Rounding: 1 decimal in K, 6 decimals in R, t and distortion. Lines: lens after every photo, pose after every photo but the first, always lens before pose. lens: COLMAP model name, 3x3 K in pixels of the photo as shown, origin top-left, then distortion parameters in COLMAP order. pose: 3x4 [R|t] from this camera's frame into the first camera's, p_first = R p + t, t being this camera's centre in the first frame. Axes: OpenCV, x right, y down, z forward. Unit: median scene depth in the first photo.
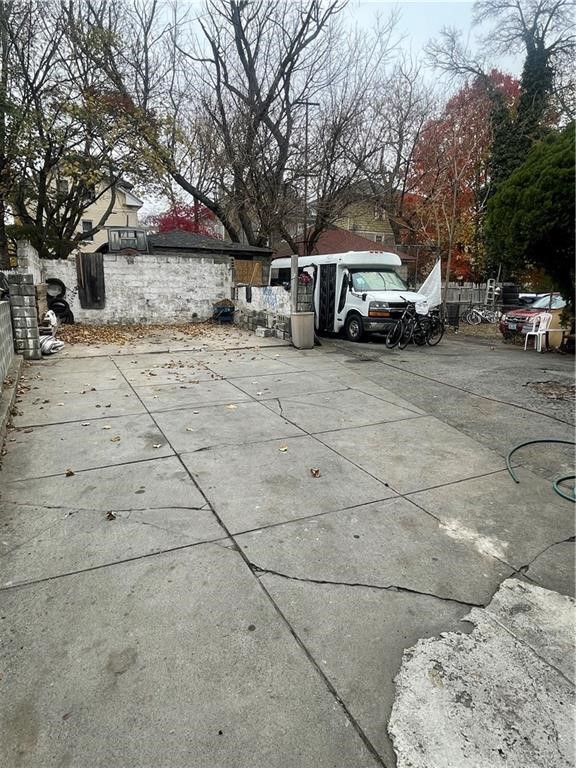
lens RADIAL K [[468.9, 0, 290.8], [0, 468.9, 381.1], [0, 0, 1]] dist [-0.002994, 0.007821]
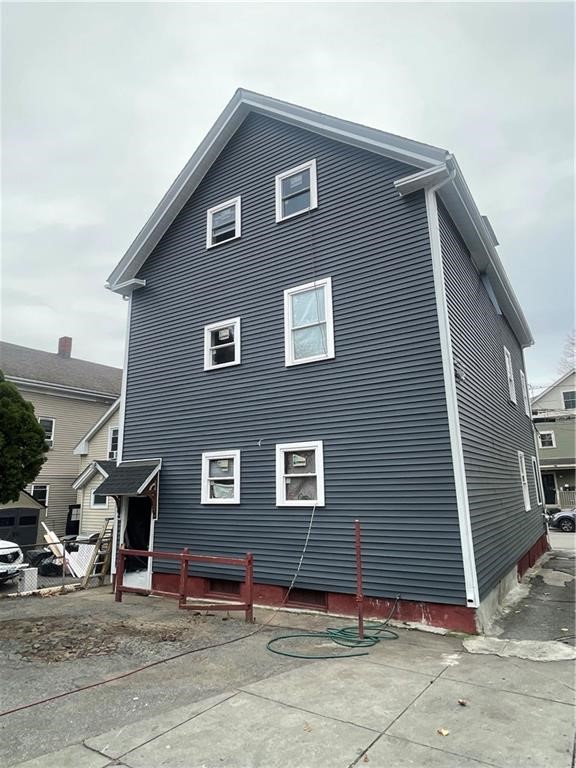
lens RADIAL K [[468.9, 0, 288.1], [0, 468.9, 383.4], [0, 0, 1]] dist [-0.002994, 0.007821]
pose [[-0.523537, 0.199561, 0.828302, -0.861817], [0.182173, 0.975919, -0.119981, -0.527473], [-0.832299, 0.088080, -0.547284, 1.971756]]
